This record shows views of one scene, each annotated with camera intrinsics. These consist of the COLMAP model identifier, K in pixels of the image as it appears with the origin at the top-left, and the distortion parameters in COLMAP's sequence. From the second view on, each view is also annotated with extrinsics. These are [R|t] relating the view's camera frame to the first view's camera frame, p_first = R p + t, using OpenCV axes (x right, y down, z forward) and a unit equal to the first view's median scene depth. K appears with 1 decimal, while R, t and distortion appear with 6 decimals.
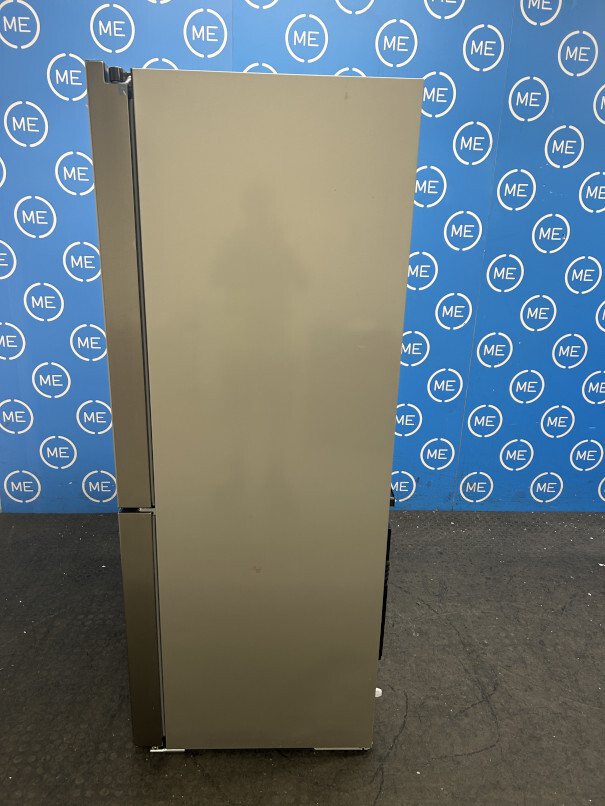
lens RADIAL K [[613.8, 0, 295.9], [0, 613.8, 407.3], [0, 0, 1]] dist [0.031773, -0.047820]
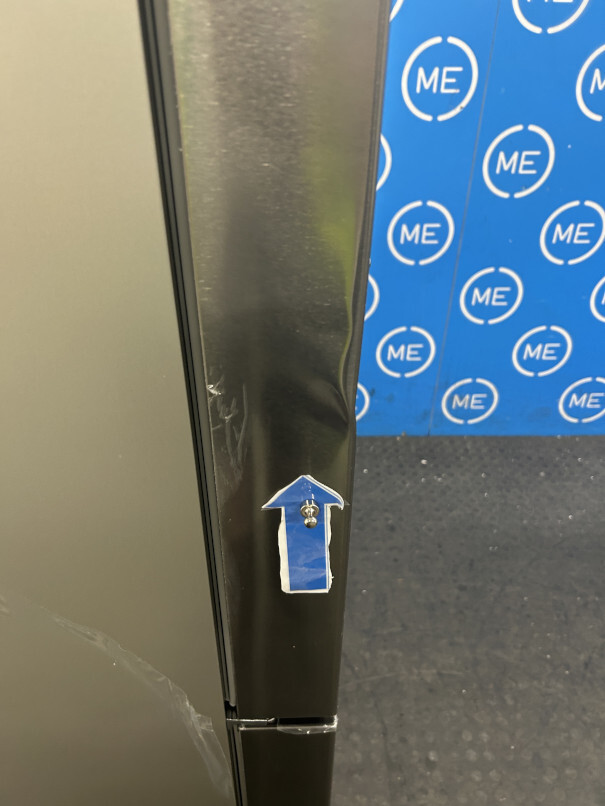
lens RADIAL K [[613.8, 0, 294.5], [0, 613.8, 410.3], [0, 0, 1]] dist [0.031773, -0.047820]
pose [[0.998418, 0.001969, -0.056186, 0.184635], [0.015539, 0.950794, 0.309435, -0.065544], [0.054030, -0.309818, 0.949259, 0.488063]]
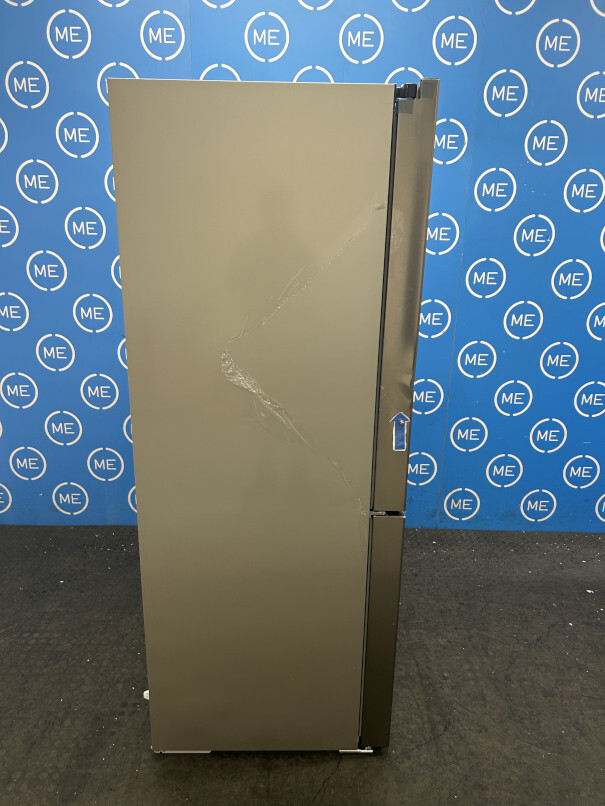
lens RADIAL K [[613.8, 0, 295.5], [0, 613.8, 406.8], [0, 0, 1]] dist [0.031773, -0.047820]
pose [[0.997837, 0.003532, -0.065648, 0.120420], [-0.004412, 0.999902, -0.013268, -0.007554], [0.065595, 0.013529, 0.997755, 0.046598]]
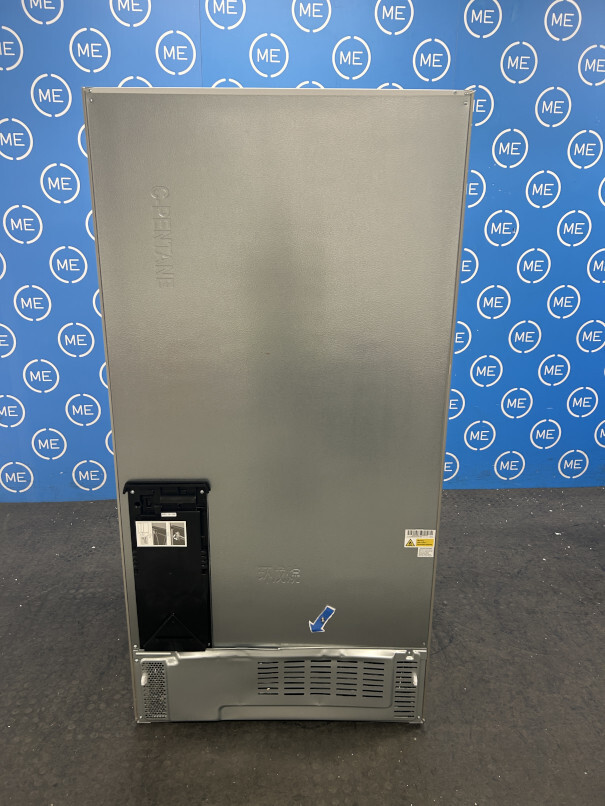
lens RADIAL K [[613.8, 0, 295.7], [0, 613.8, 400.5], [0, 0, 1]] dist [0.031773, -0.047820]
pose [[0.999613, -0.026511, 0.008443, 0.037261], [0.026623, 0.999555, -0.013422, 0.026510], [-0.008083, 0.013642, 0.999874, -0.078419]]
